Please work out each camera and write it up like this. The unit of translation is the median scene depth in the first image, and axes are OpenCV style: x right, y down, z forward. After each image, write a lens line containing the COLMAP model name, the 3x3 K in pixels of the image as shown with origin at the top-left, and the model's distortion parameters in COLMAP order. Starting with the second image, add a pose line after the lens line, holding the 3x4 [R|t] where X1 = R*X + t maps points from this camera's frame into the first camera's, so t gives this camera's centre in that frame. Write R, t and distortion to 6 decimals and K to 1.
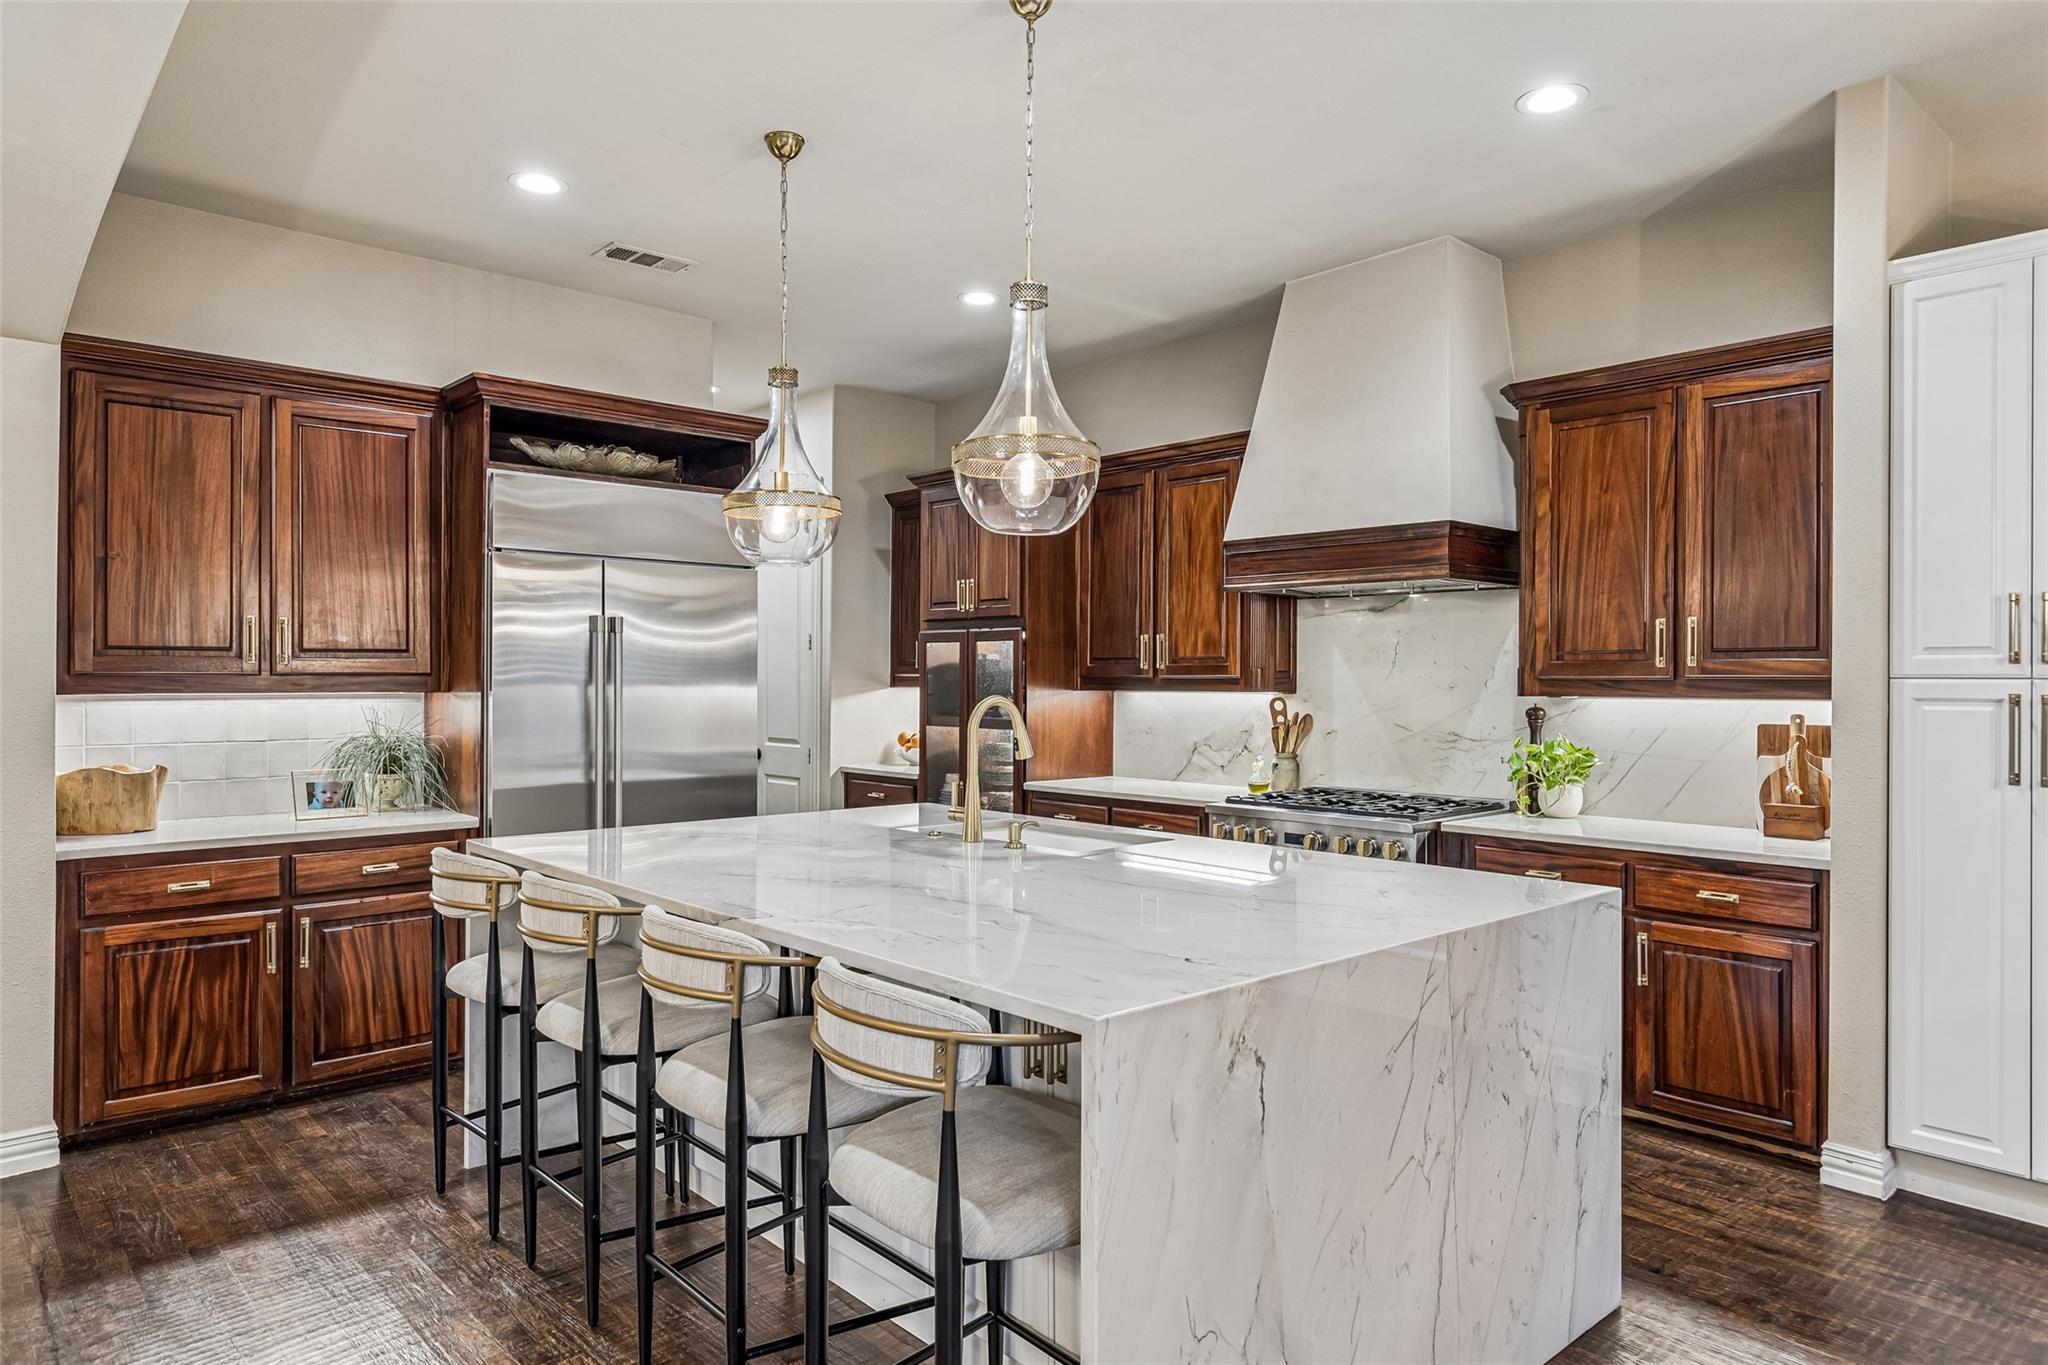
lens RADIAL K [[1258.9, 0, 1024.0], [0, 1258.9, 682.5], [0, 0, 1]] dist [-0.000788, 0.000493]
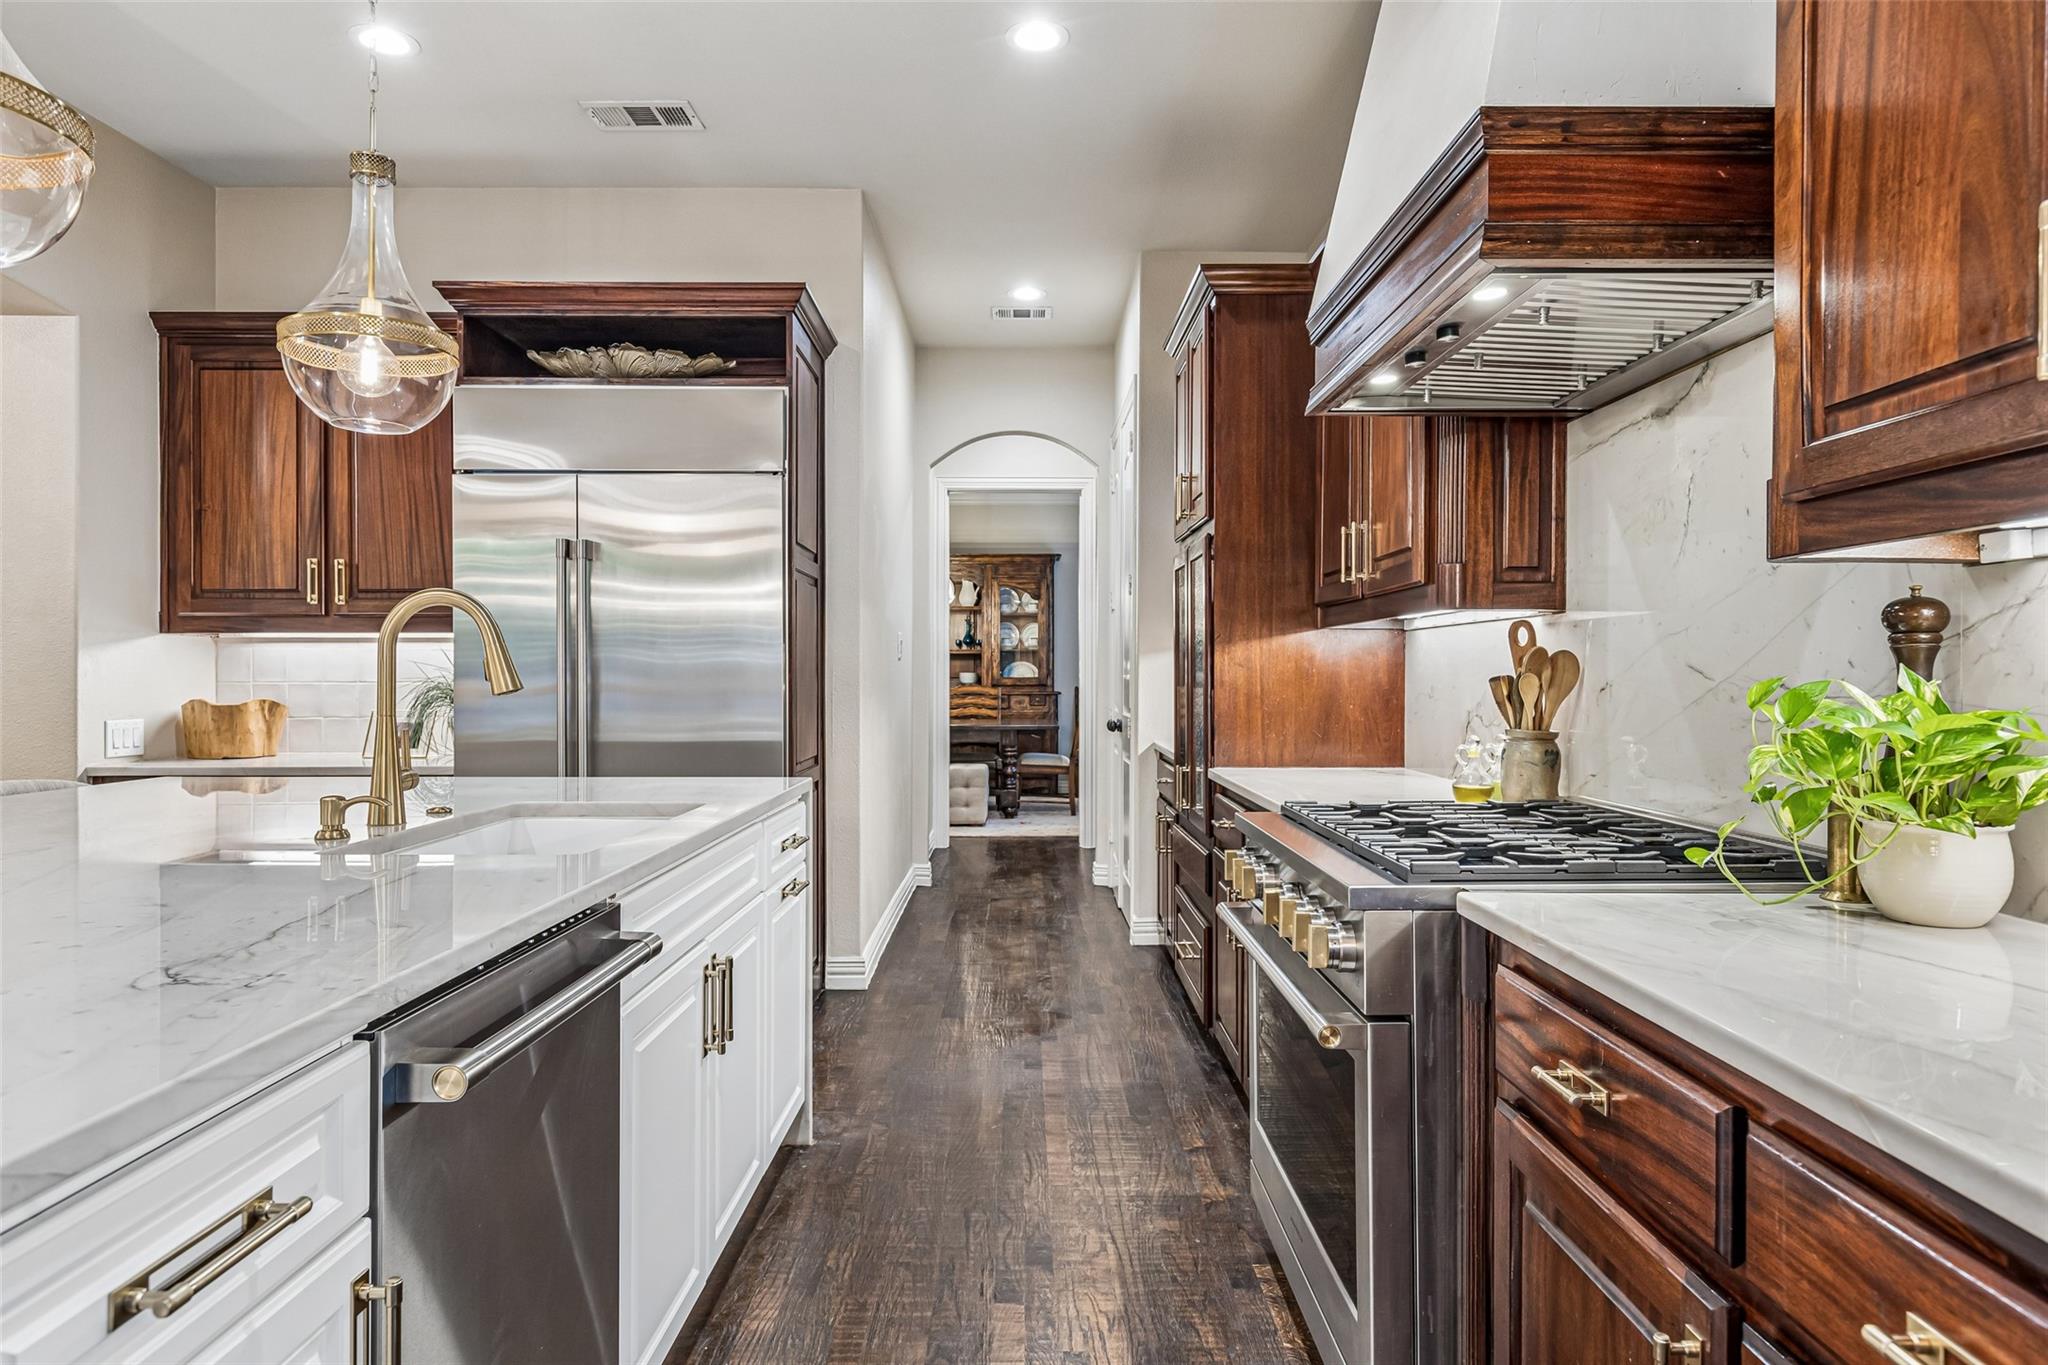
lens RADIAL K [[1219.0, 0, 1024.0], [0, 1219.0, 682.5], [0, 0, 1]] dist [0.001325, -0.000796]
pose [[0.744053, 0.001105, -0.668120, 0.466467], [0.000225, 0.999998, 0.001904, 0.044240], [0.668121, -0.001567, 0.744051, 0.608146]]
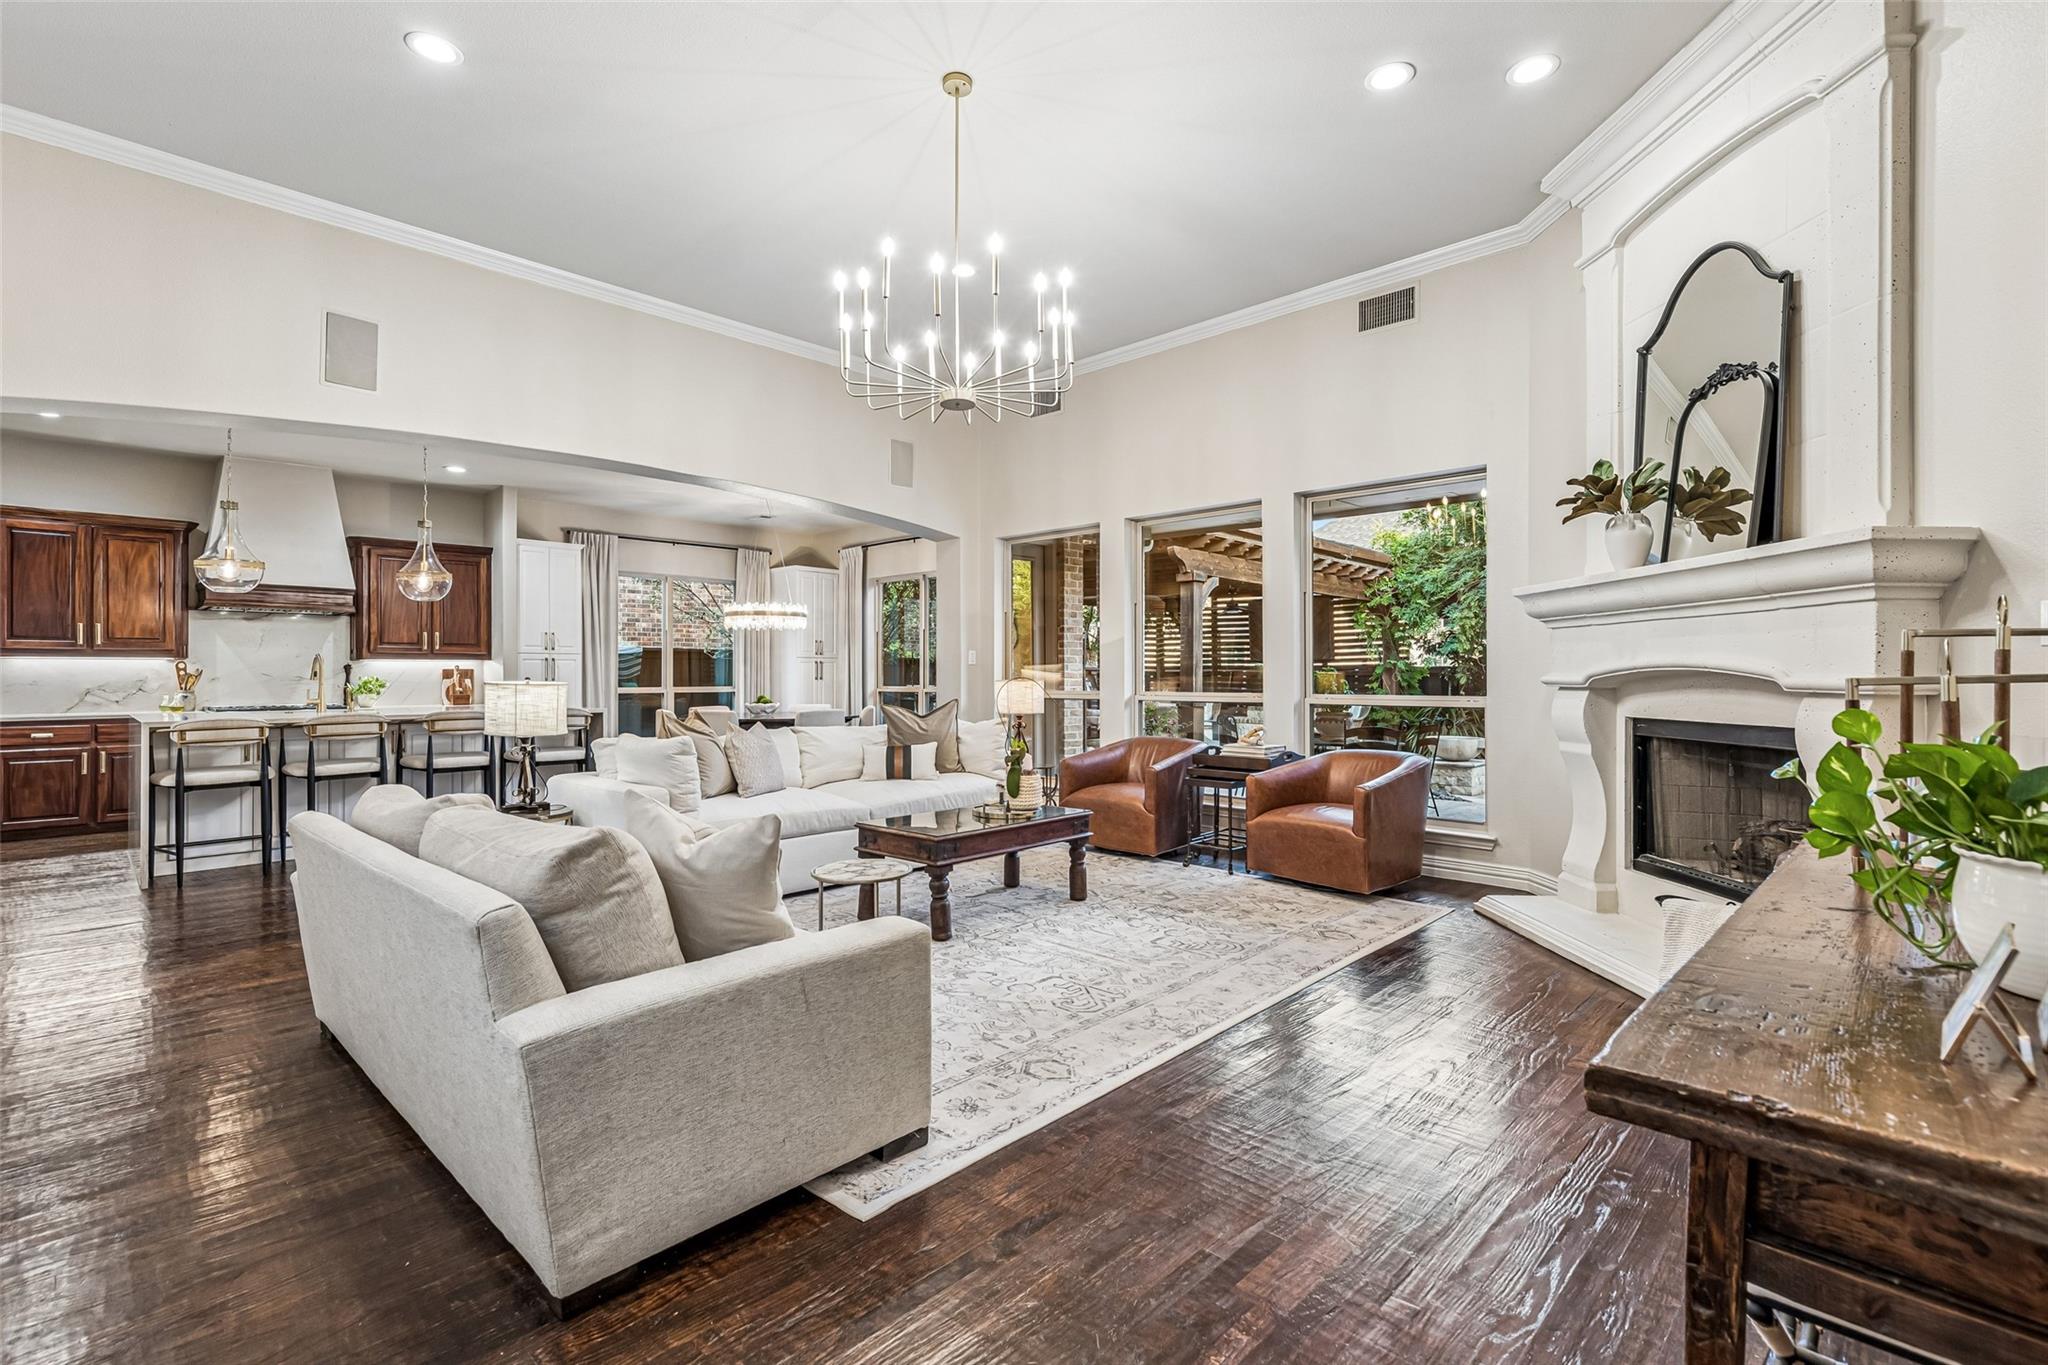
lens RADIAL K [[936.5, 0, 1024.0], [0, 936.5, 682.5], [0, 0, 1]] dist [0.000241, 0.000045]
pose [[-0.079059, -0.010886, 0.996811, -1.523089], [0.006044, 0.999917, 0.011399, 0.041612], [-0.996852, 0.006926, -0.078986, -0.178163]]
